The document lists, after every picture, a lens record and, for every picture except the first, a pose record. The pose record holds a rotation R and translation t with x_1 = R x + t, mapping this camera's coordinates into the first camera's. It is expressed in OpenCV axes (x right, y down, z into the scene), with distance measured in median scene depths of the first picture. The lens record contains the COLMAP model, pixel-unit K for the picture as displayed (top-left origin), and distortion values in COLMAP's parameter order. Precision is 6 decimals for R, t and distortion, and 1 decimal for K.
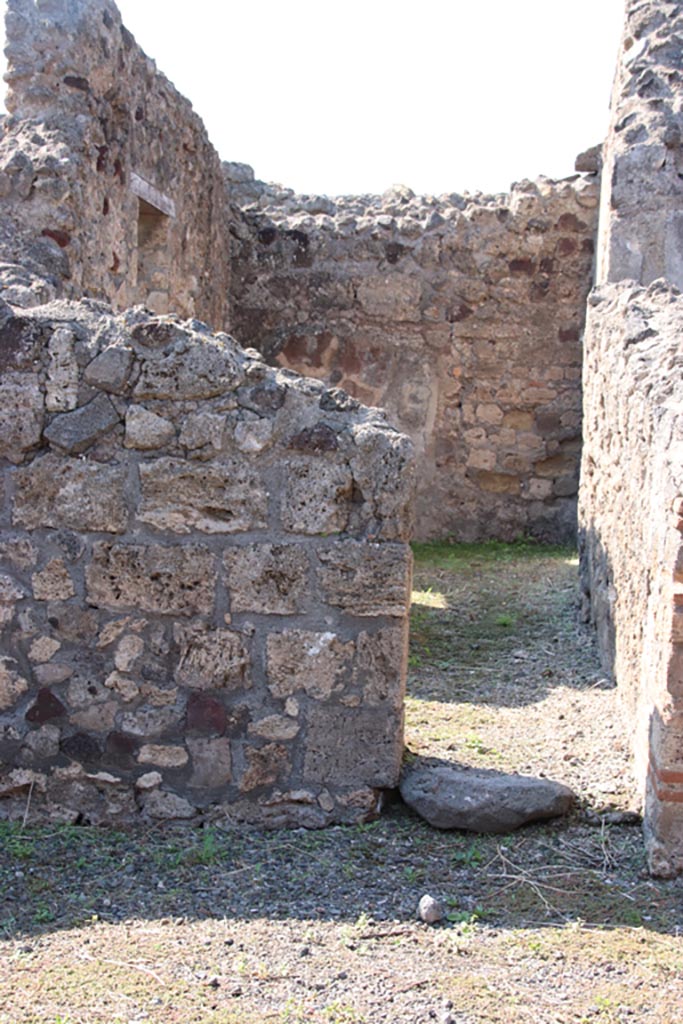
lens RADIAL K [[1696.7, 0, 345.7], [0, 1696.7, 513.8], [0, 0, 1]] dist [0.256904, 0.000000]
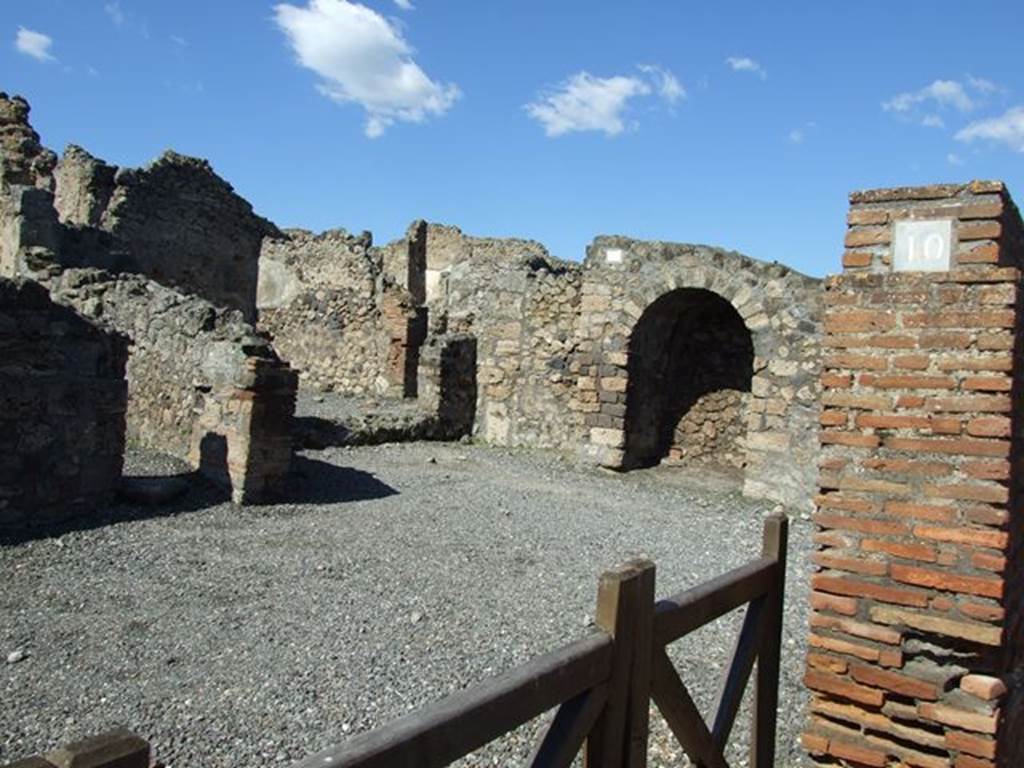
lens RADIAL K [[810.1, 0, 516.6], [0, 810.1, 371.4], [0, 0, 1]] dist [-0.068340, 0.064828]
pose [[0.467461, -0.016810, 0.883854, -0.640694], [0.005112, 0.999854, 0.016313, -0.007175], [-0.883999, -0.003107, 0.467478, 0.065437]]
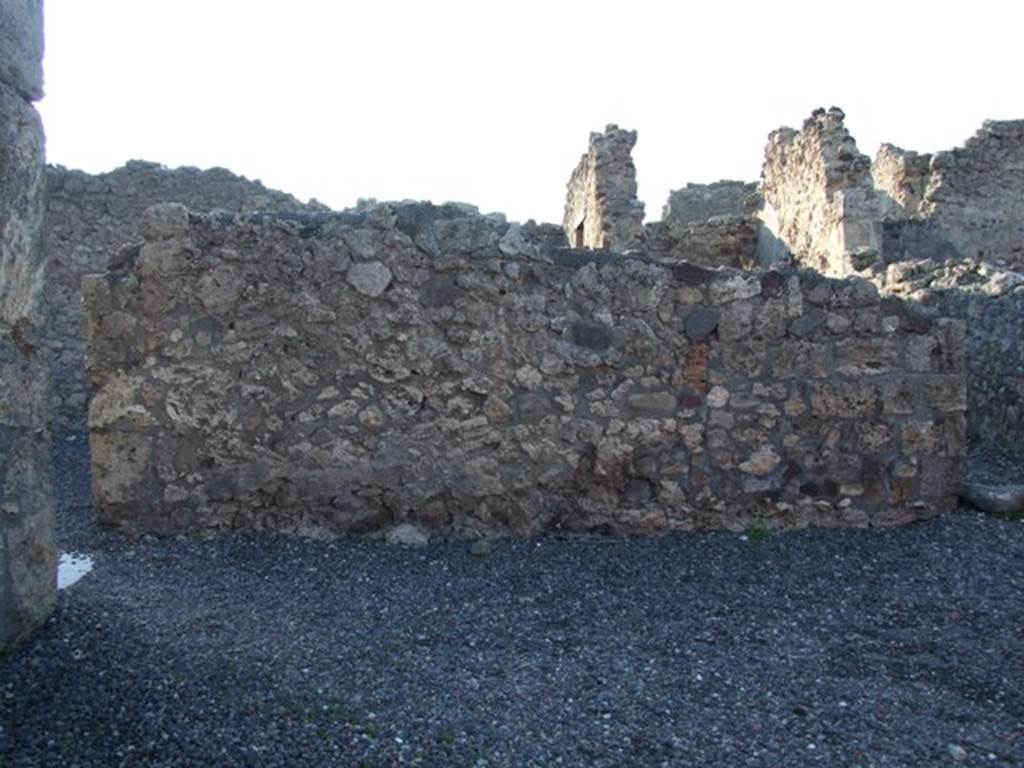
lens RADIAL K [[810.1, 0, 513.8], [0, 810.1, 374.3], [0, 0, 1]] dist [-0.068340, 0.064828]
pose [[0.989249, -0.063766, 0.131608, -0.607420], [0.065439, 0.997821, -0.008418, -0.008821], [-0.130785, 0.016939, 0.991266, 0.136351]]
